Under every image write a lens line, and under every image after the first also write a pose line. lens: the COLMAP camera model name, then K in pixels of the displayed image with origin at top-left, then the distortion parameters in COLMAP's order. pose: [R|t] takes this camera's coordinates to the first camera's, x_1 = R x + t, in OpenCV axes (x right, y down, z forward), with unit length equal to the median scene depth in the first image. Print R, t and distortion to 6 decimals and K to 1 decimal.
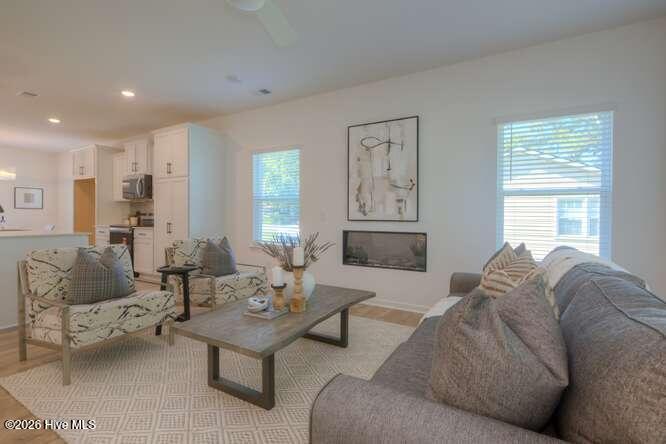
lens RADIAL K [[310.8, 0, 334.6], [0, 310.8, 217.3], [0, 0, 1]] dist [-0.001362, -0.000026]
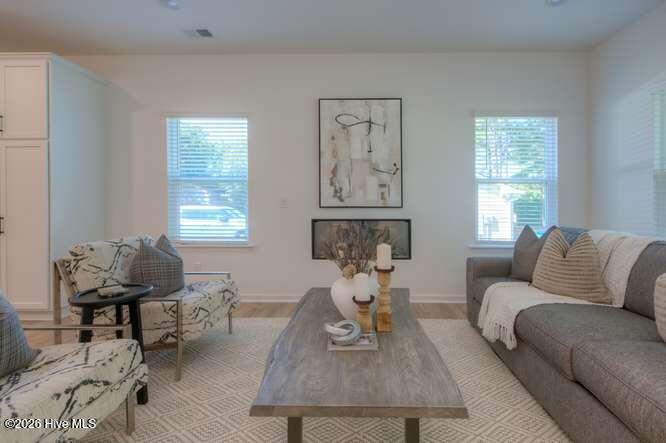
lens RADIAL K [[313.1, 0, 337.1], [0, 313.1, 199.2], [0, 0, 1]] dist [0.001516, -0.000001]
pose [[0.872851, -0.003352, 0.487975, -0.365871], [0.007661, 0.999947, -0.006835, -0.006830], [-0.487926, 0.009704, 0.872831, 0.238511]]
